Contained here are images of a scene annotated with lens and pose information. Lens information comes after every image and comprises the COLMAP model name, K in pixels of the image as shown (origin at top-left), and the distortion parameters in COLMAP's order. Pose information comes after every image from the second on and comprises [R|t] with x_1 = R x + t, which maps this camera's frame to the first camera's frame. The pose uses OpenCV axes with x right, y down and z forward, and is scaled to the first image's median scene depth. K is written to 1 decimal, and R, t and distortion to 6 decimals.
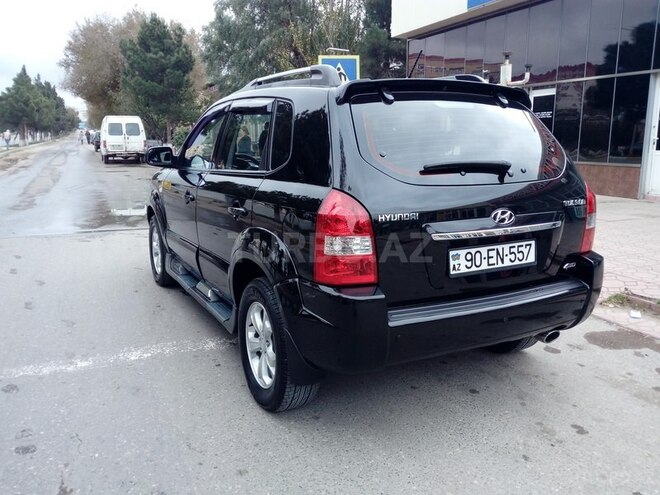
lens RADIAL K [[541.4, 0, 337.7], [0, 541.4, 247.9], [0, 0, 1]] dist [0.091671, -0.170360]
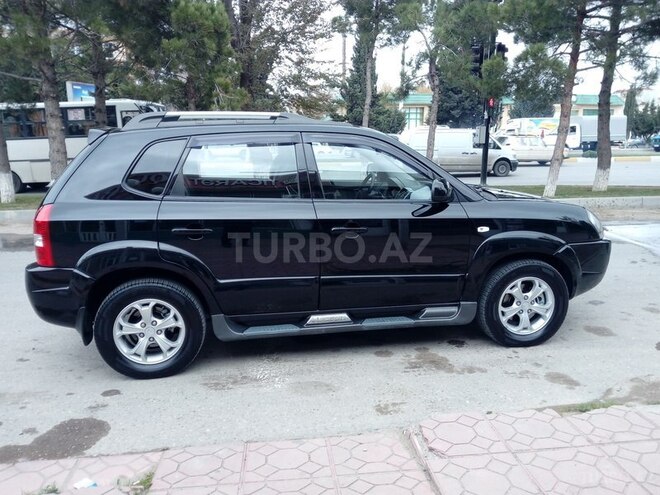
lens RADIAL K [[541.4, 0, 337.7], [0, 541.4, 247.9], [0, 0, 1]] dist [0.091671, -0.170360]
pose [[-0.305424, 0.201033, -0.930753, 1.533999], [-0.187323, 0.945675, 0.265725, -0.527399], [0.933609, 0.255510, -0.251174, 2.136956]]
